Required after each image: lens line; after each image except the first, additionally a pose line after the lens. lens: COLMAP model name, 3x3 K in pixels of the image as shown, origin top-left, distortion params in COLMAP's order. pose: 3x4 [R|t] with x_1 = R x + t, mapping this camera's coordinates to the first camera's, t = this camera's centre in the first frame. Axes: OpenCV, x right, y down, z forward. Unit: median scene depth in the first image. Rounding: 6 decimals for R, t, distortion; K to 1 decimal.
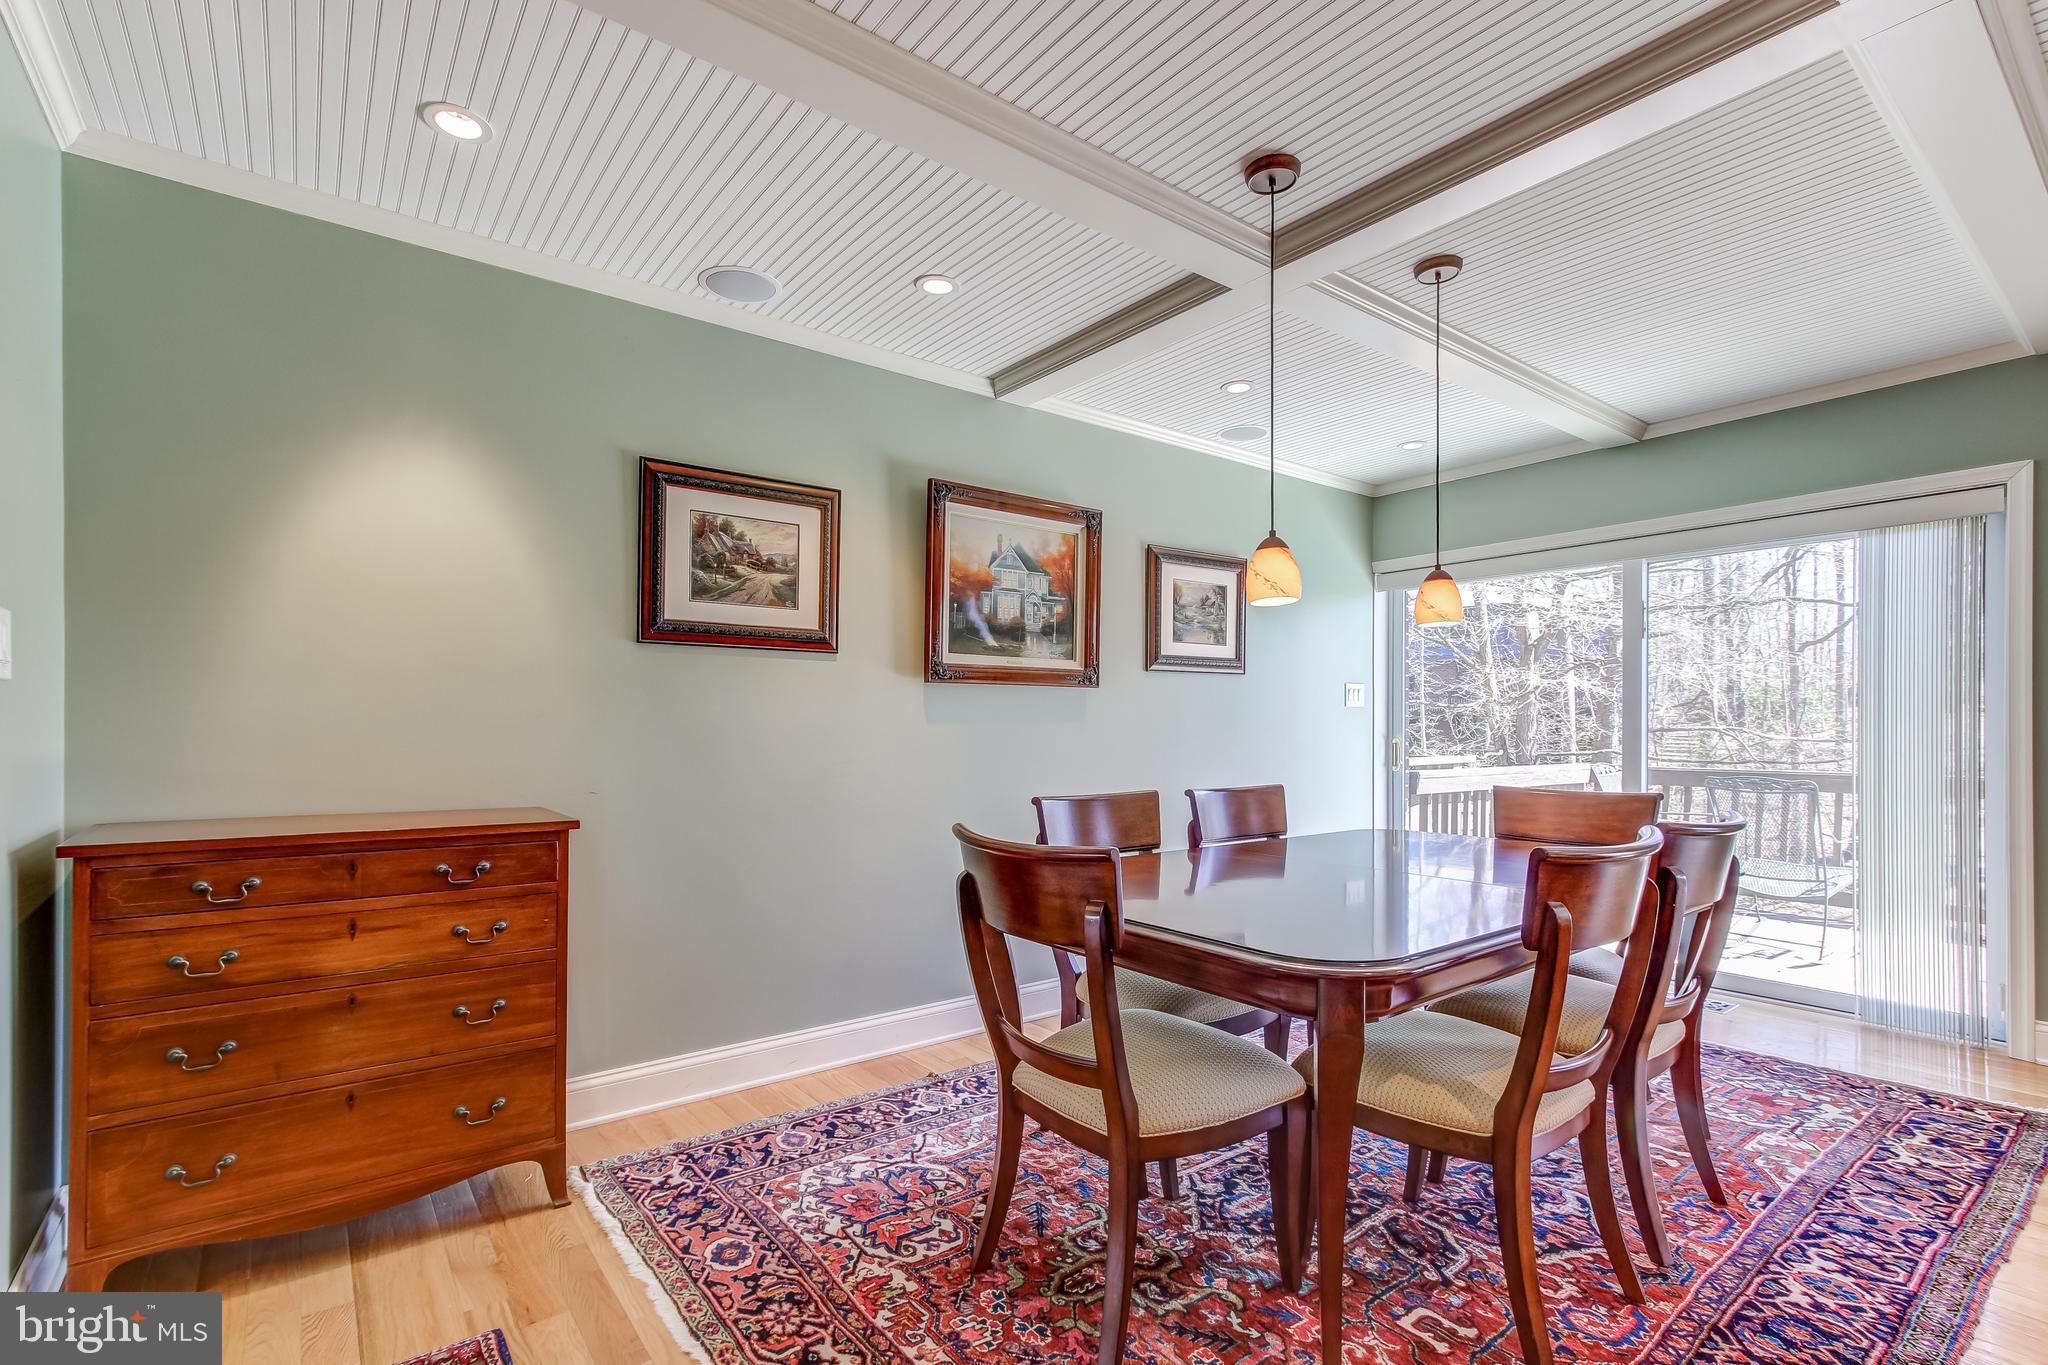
lens RADIAL K [[942.5, 0, 1016.3], [0, 942.5, 725.0], [0, 0, 1]] dist [-0.000352, 0.001146]
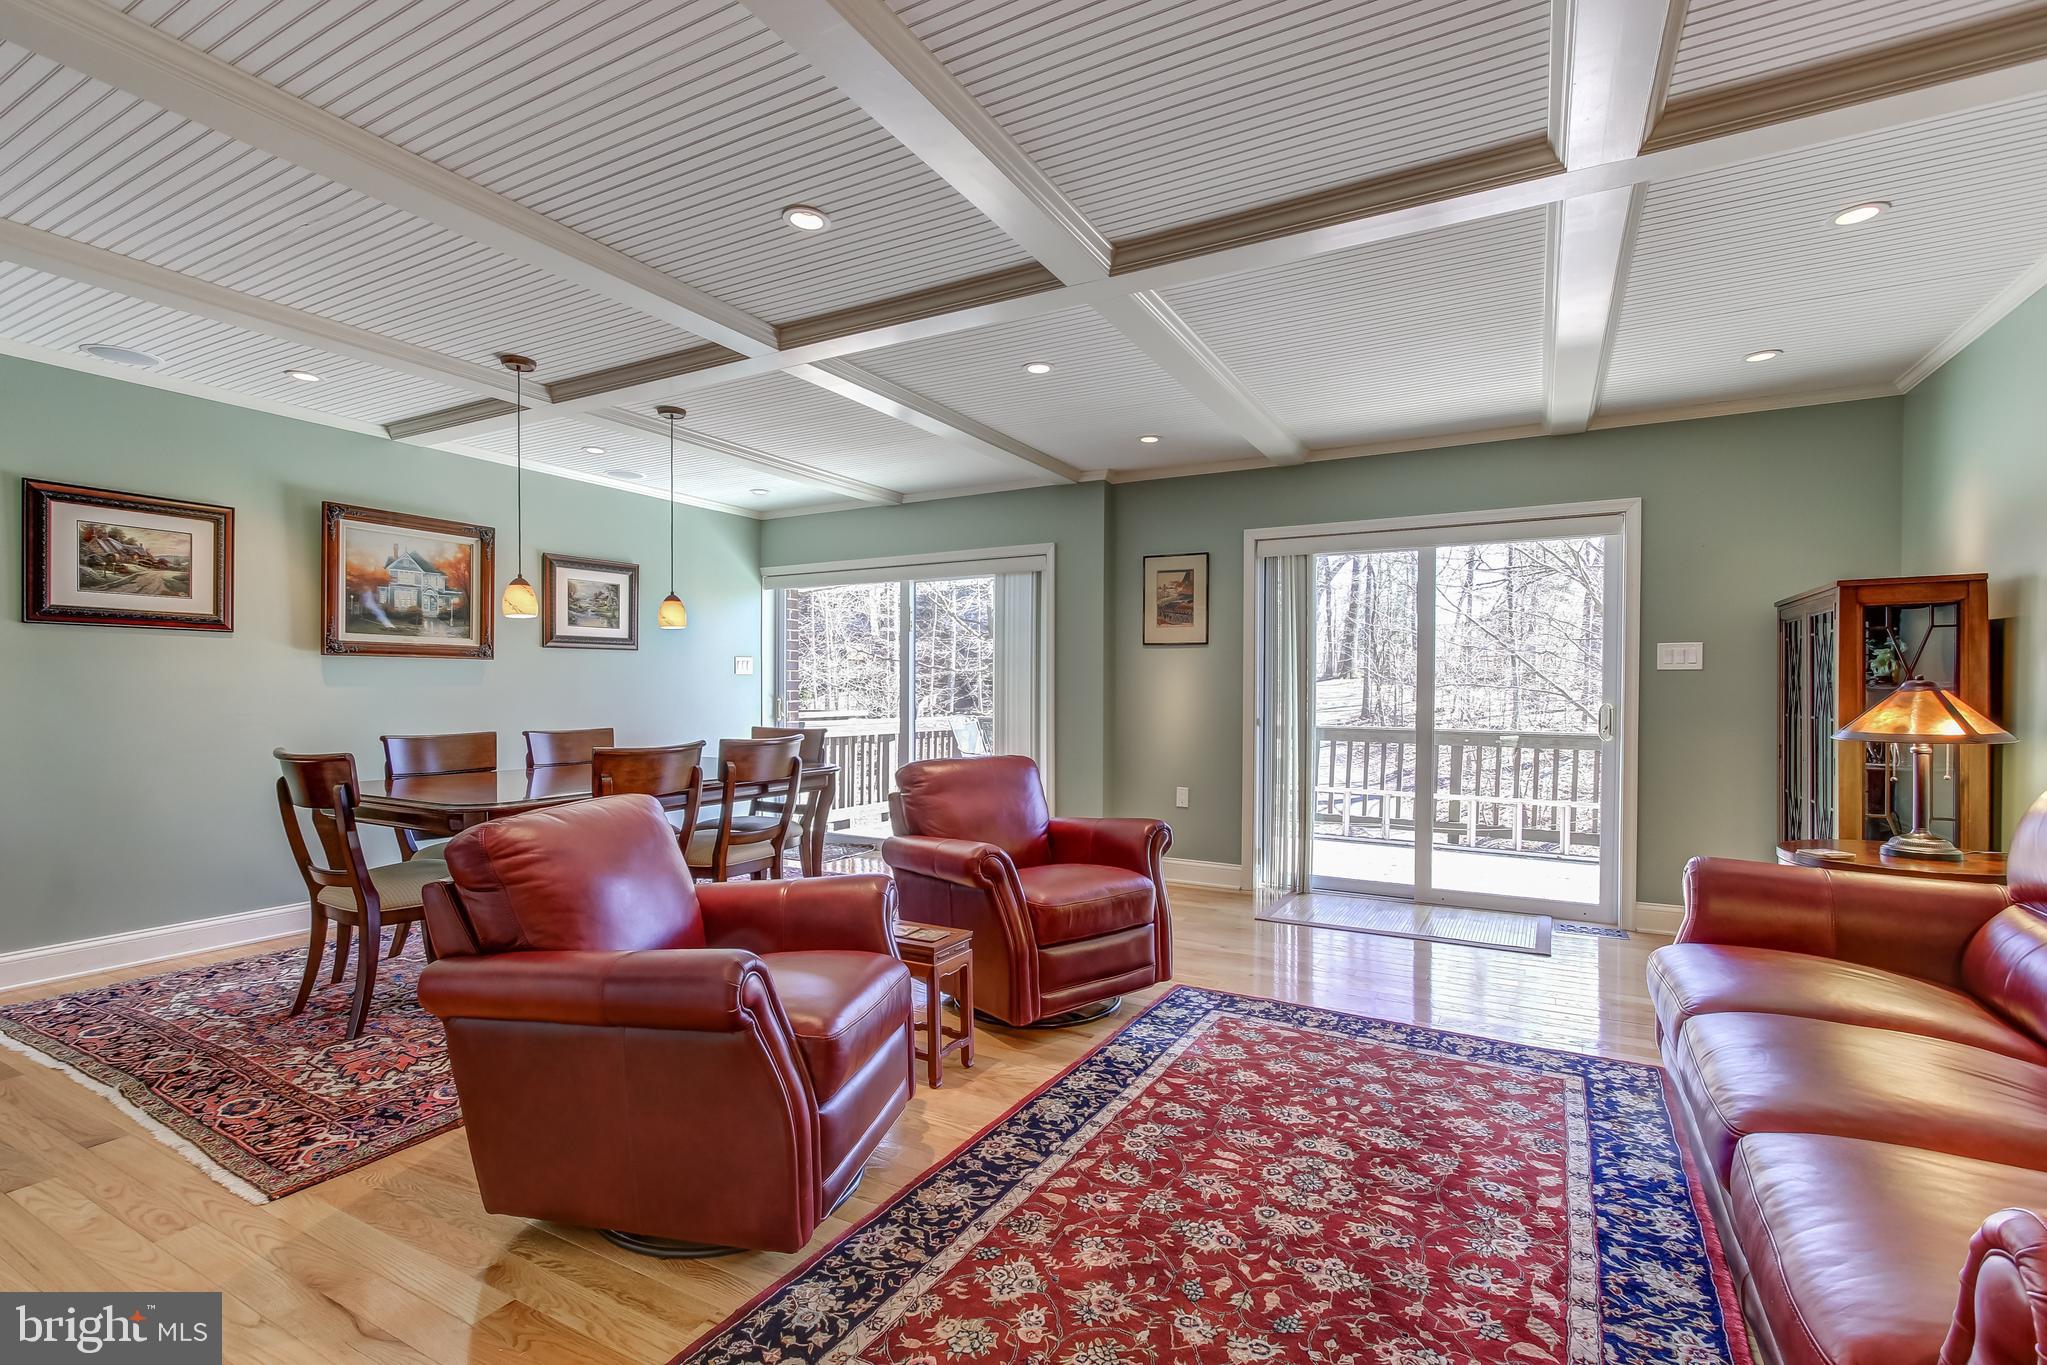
lens RADIAL K [[934.1, 0, 1018.9], [0, 934.1, 701.1], [0, 0, 1]] dist [-0.004018, 0.005461]
pose [[0.916832, -0.002994, 0.399261, 0.293419], [-0.003247, 0.999883, 0.014955, -0.003441], [-0.399259, -0.015008, 0.916715, -0.627836]]
